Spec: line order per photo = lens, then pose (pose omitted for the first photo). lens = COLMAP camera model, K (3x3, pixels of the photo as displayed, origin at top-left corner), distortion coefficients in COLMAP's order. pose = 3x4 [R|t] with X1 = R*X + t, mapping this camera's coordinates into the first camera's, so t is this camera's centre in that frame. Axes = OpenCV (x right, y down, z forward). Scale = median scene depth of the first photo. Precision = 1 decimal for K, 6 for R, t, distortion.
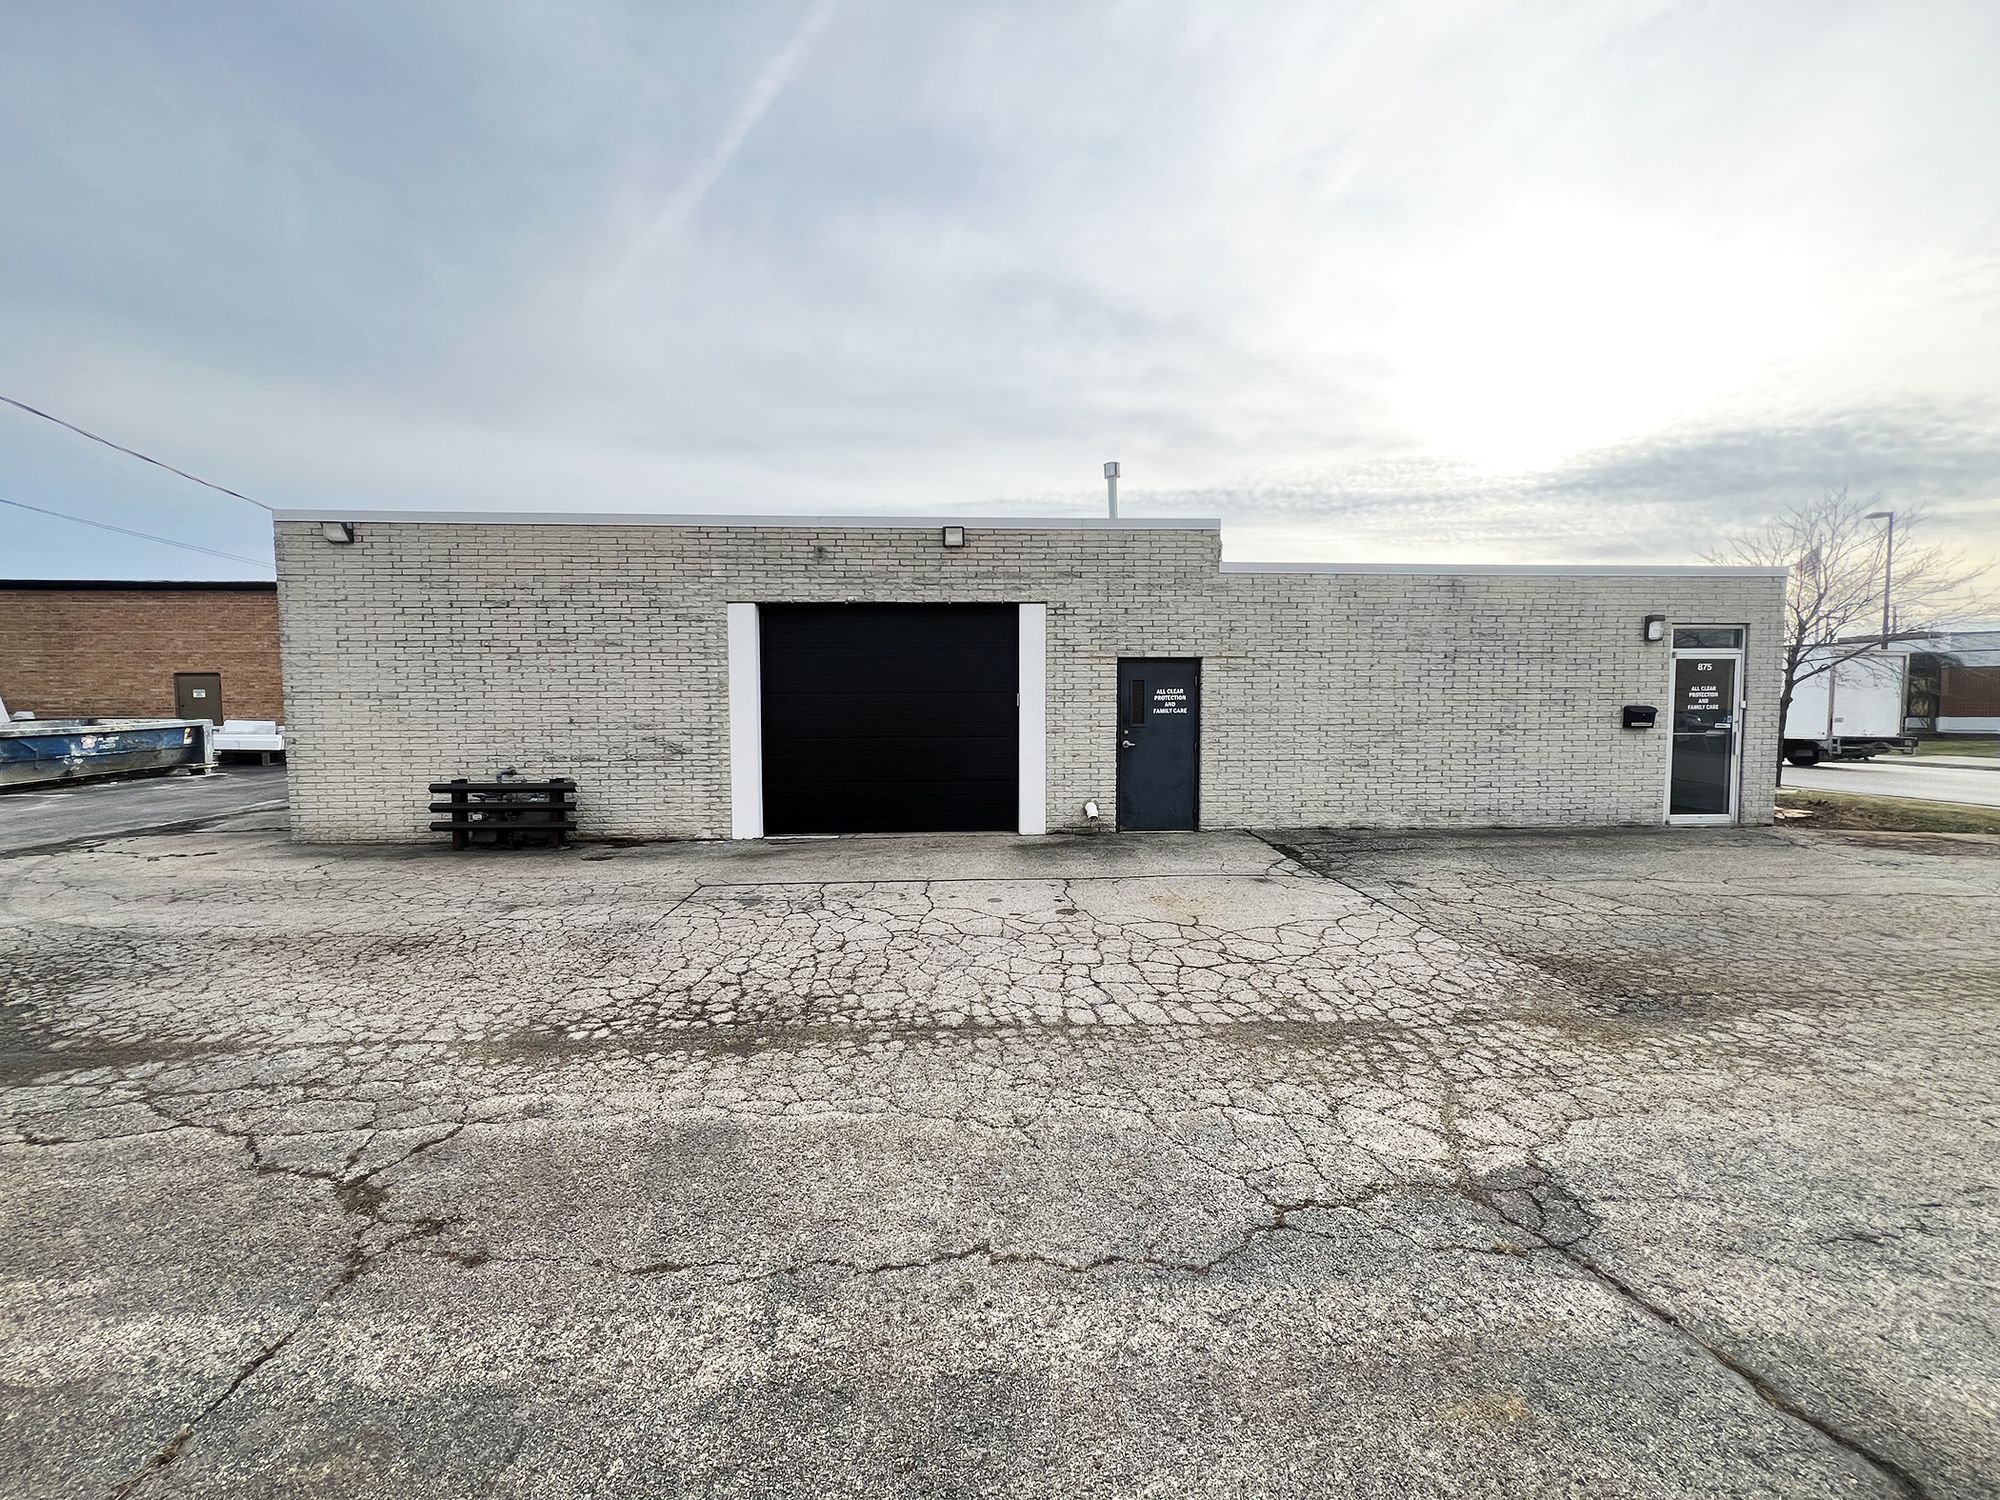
lens RADIAL K [[800.5, 0, 1000.0], [0, 800.5, 750.0], [0, 0, 1]] dist [0.000181, 0.000000]
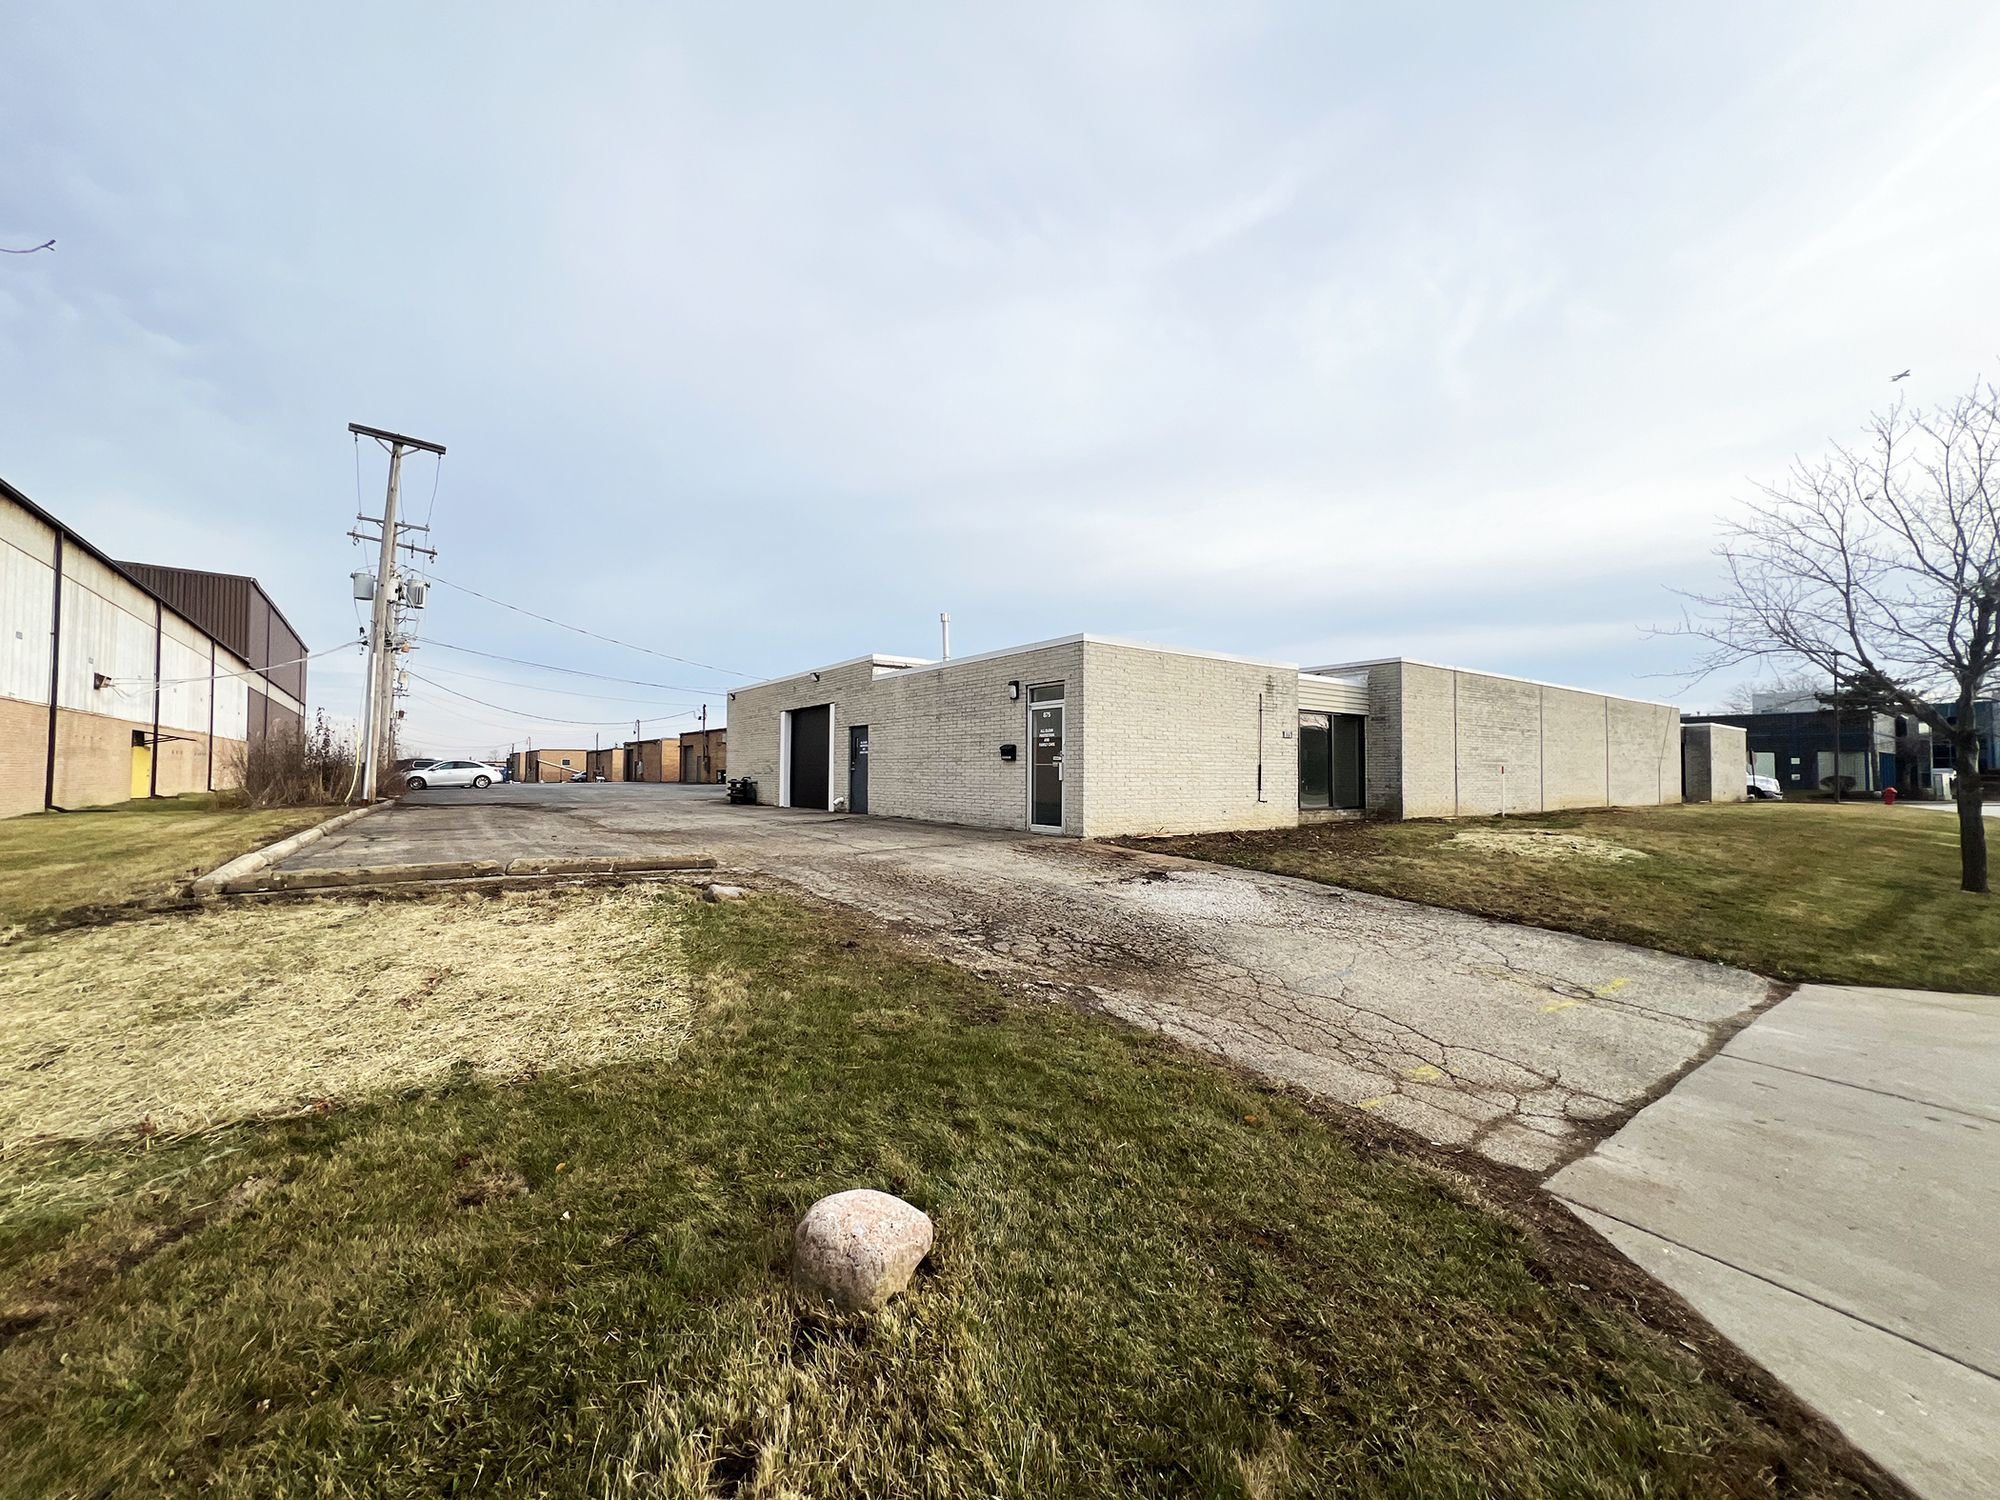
lens RADIAL K [[800.5, 0, 1000.0], [0, 800.5, 750.0], [0, 0, 1]] dist [0.000181, 0.000000]
pose [[0.542546, -0.015239, -0.839888, 1.989368], [-0.050847, 0.997406, -0.050942, 0.028137], [0.838485, 0.070344, 0.540364, 0.218658]]
